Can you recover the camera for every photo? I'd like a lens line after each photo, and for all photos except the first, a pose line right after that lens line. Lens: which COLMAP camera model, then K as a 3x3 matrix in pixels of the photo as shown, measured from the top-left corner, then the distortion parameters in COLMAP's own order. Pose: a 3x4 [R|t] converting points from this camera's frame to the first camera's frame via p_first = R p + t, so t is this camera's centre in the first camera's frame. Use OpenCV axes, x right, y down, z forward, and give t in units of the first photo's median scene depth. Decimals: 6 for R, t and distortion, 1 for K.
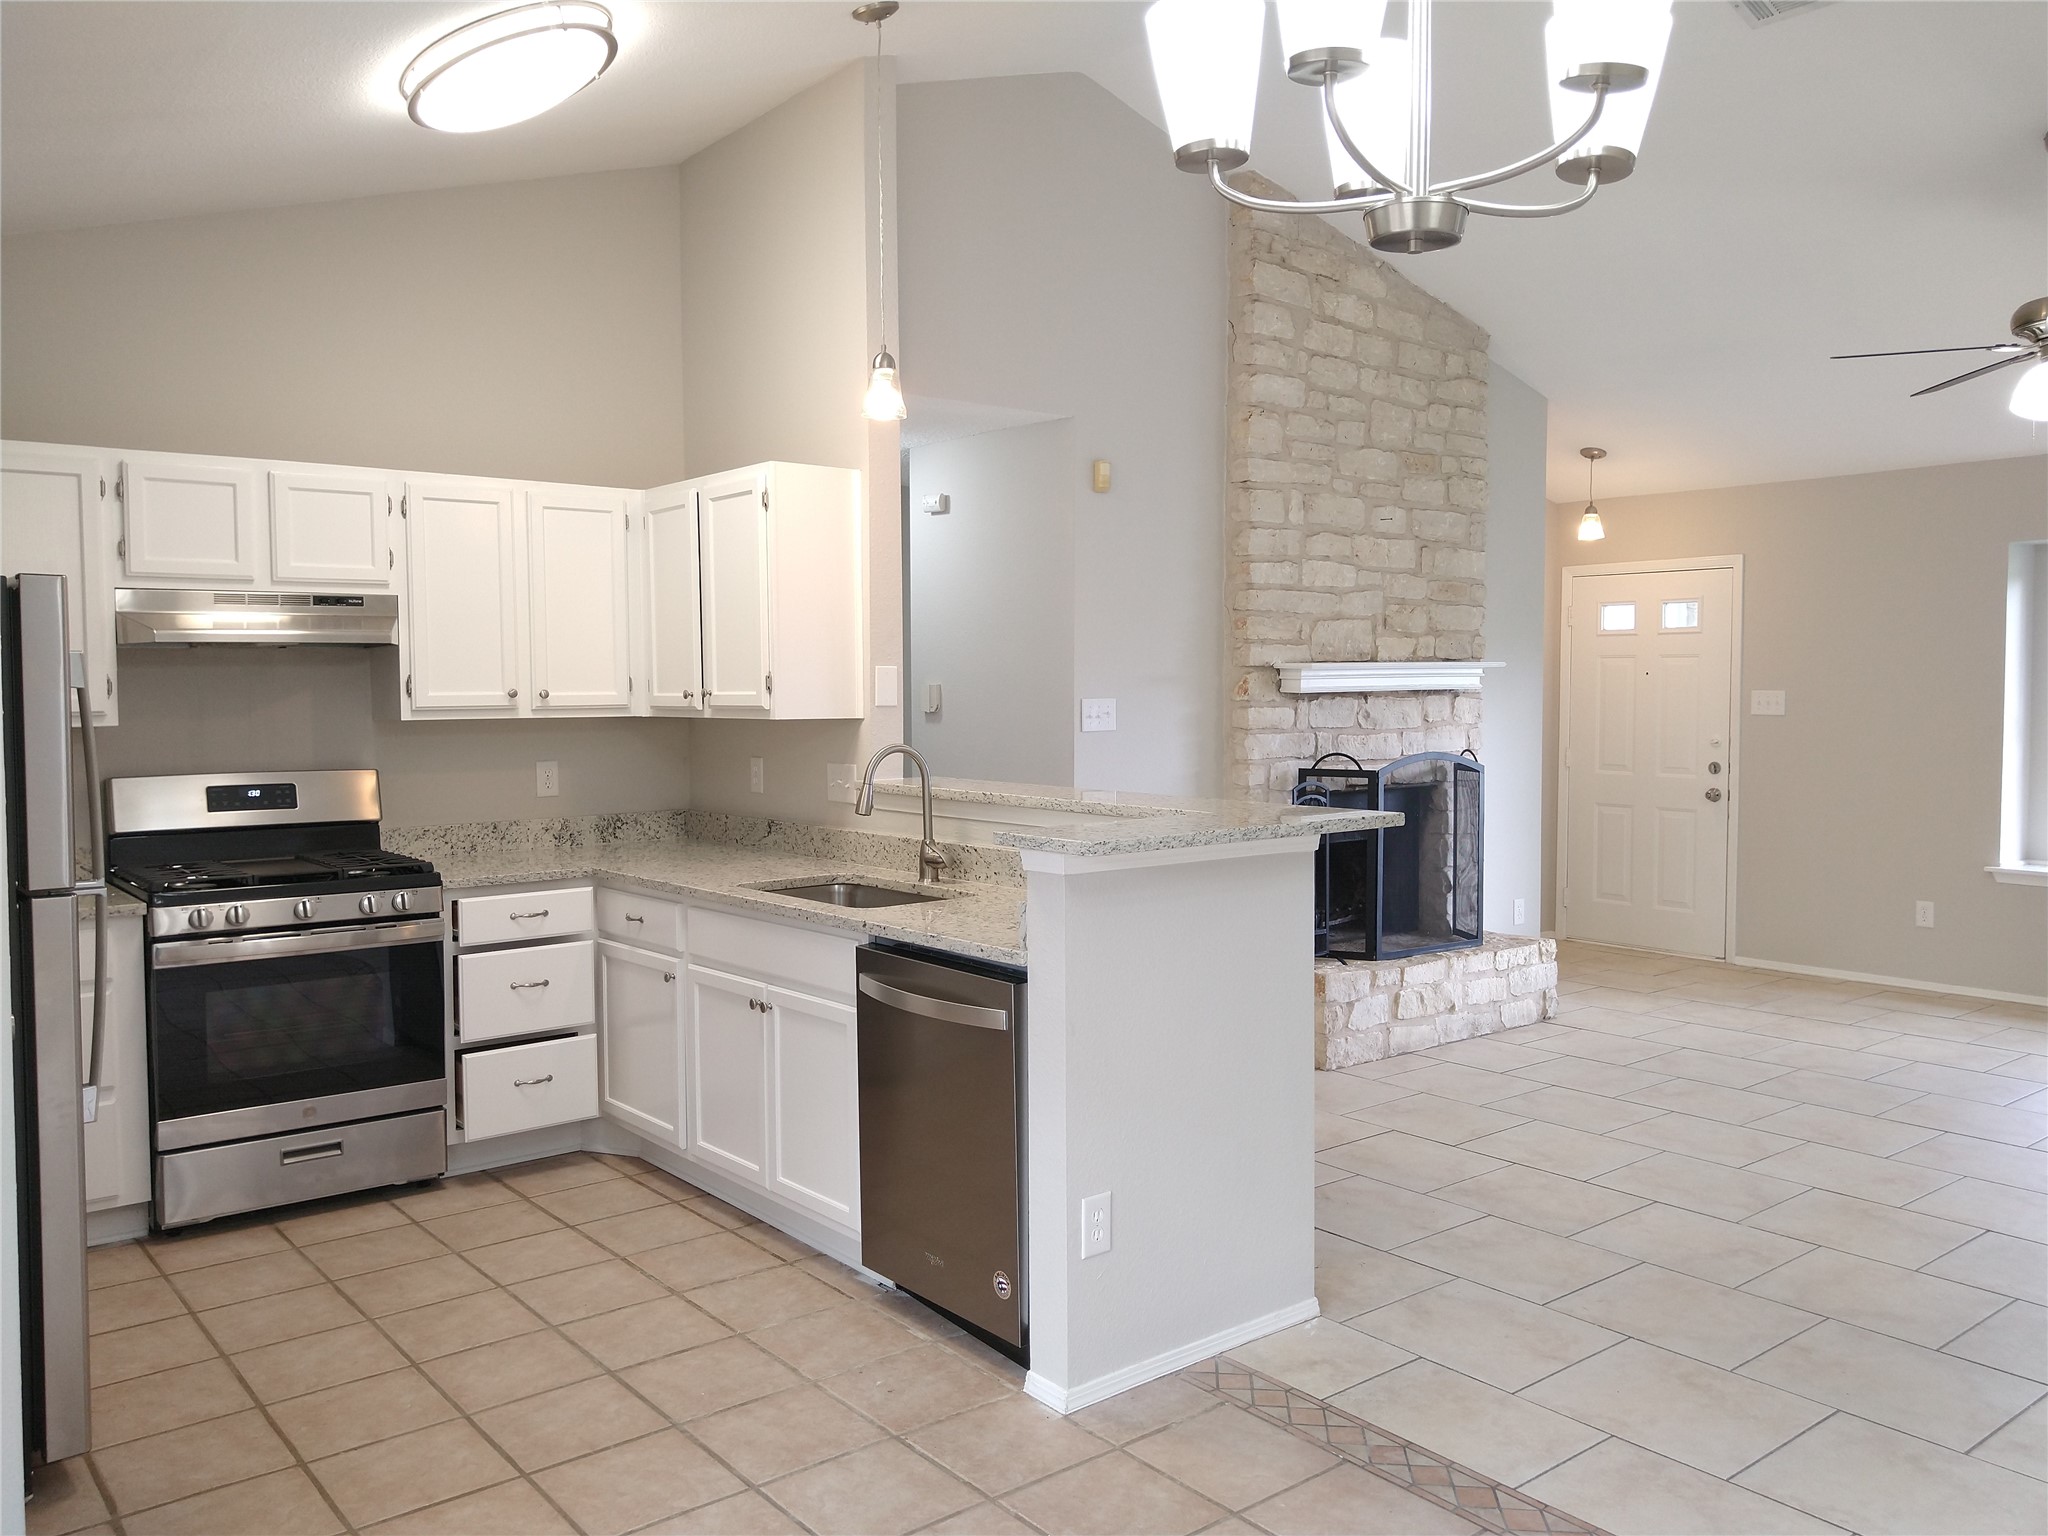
lens RADIAL K [[1589.0, 0, 1028.8], [0, 1589.0, 753.0], [0, 0, 1]] dist [0.049401, -0.045391]
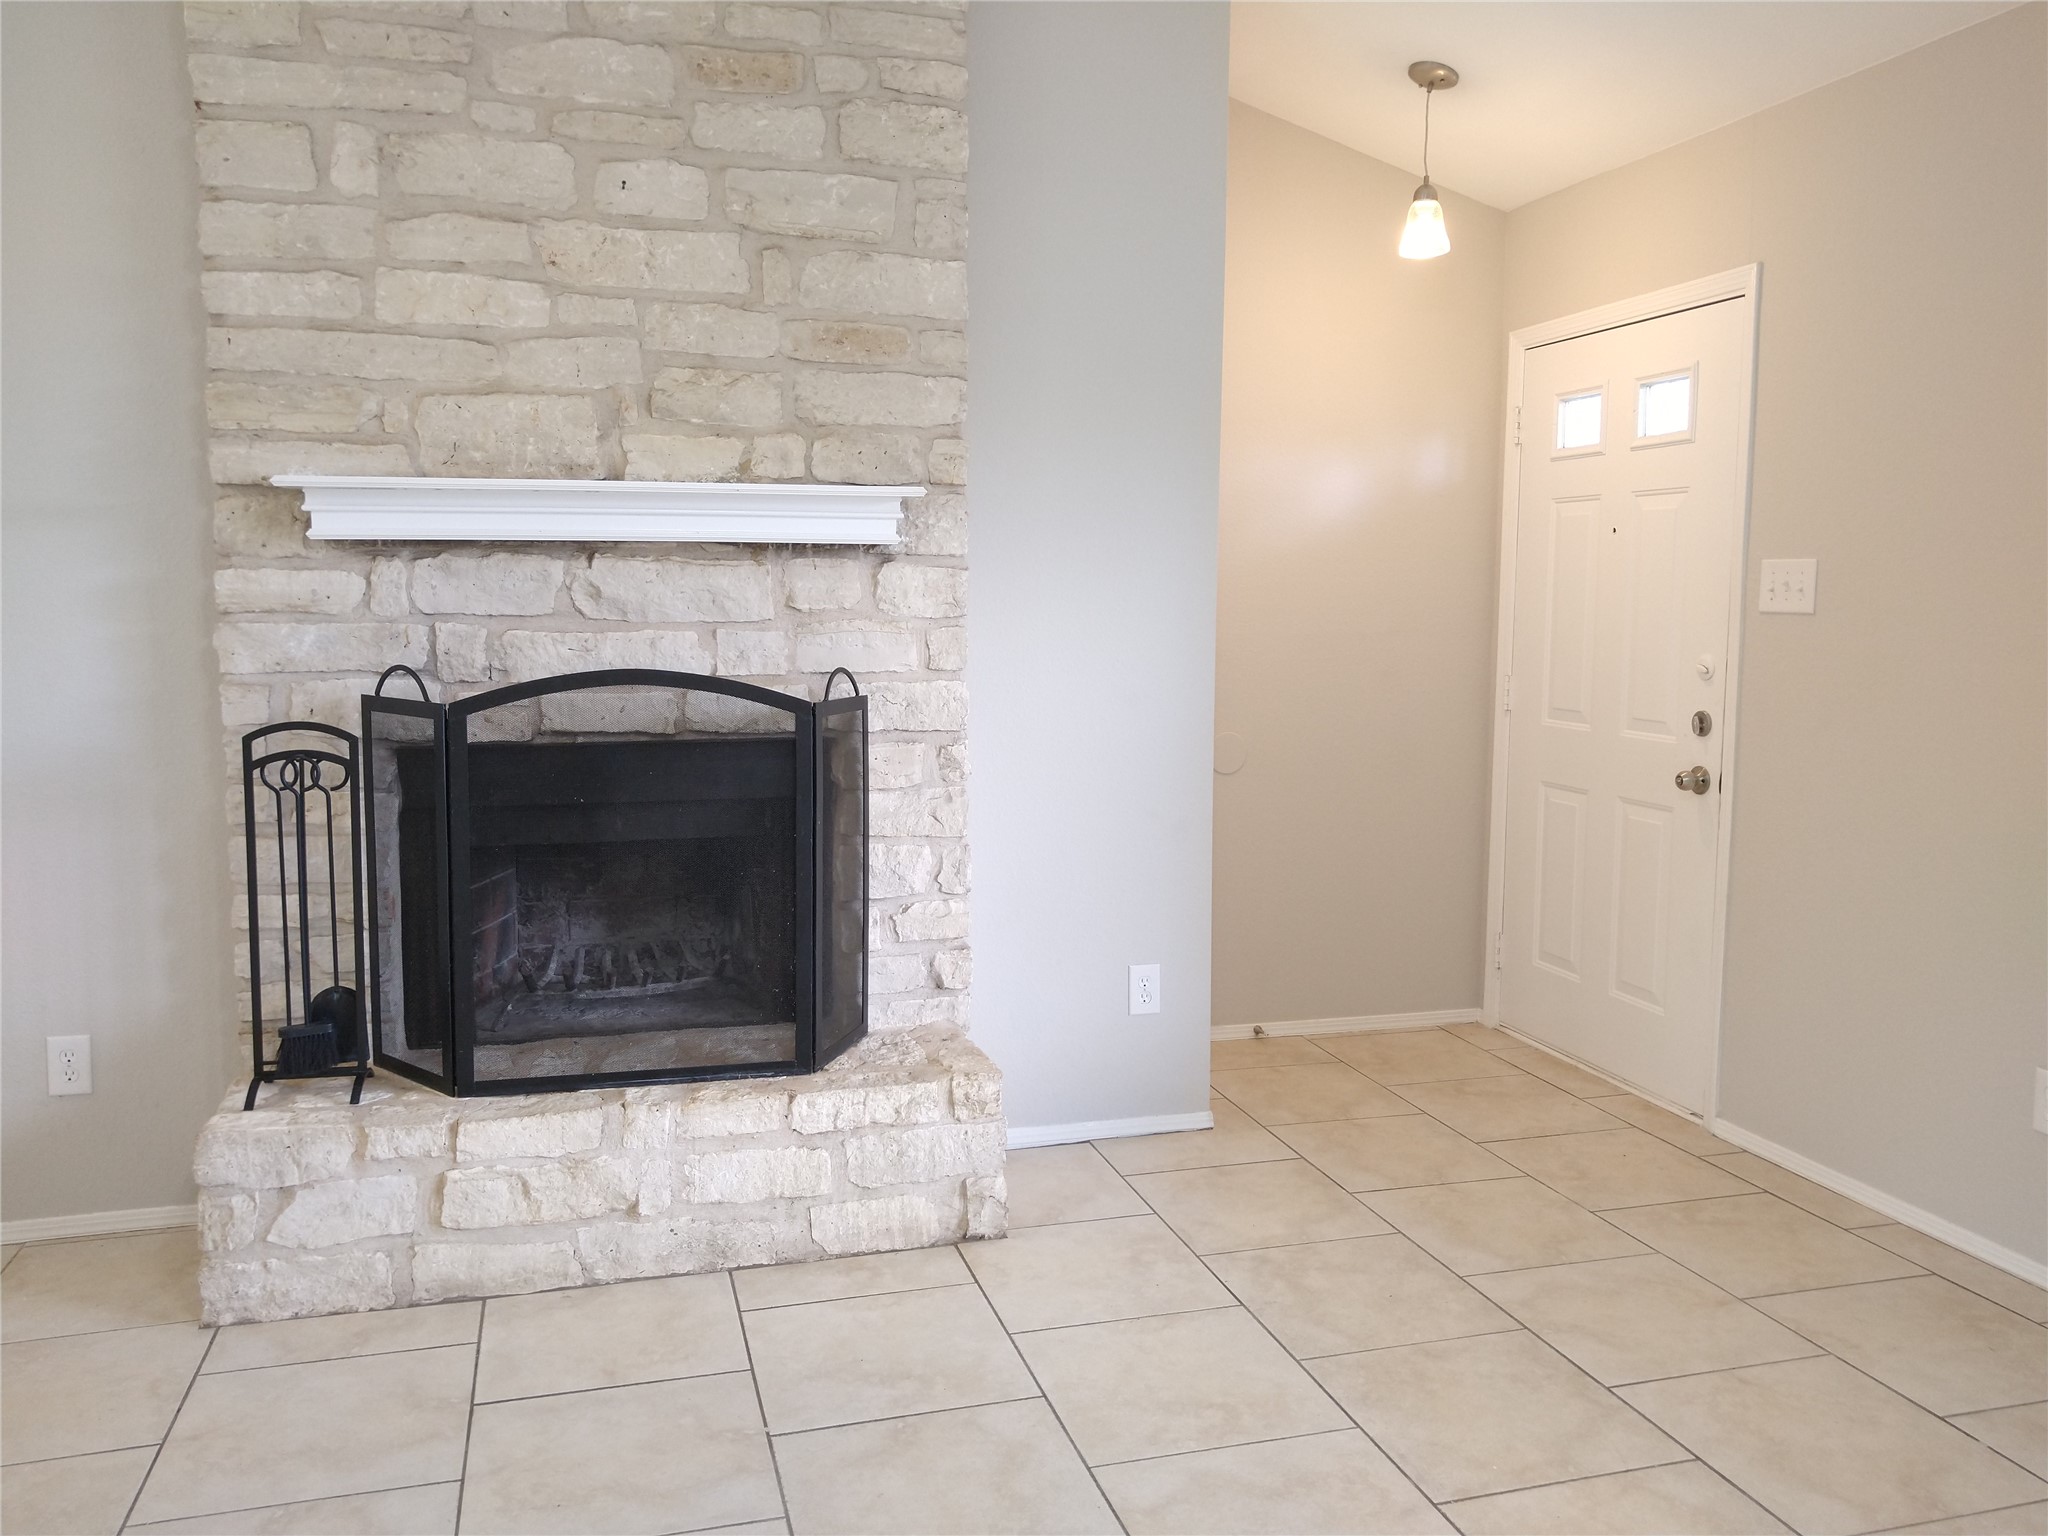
lens RADIAL K [[1589.0, 0, 1044.2], [0, 1589.0, 753.3], [0, 0, 1]] dist [0.049401, -0.045391]
pose [[0.919891, 0.040284, -0.390100, 0.536652], [-0.022604, 0.998503, 0.049808, -0.001451], [0.391523, -0.037000, 0.919424, 0.594377]]
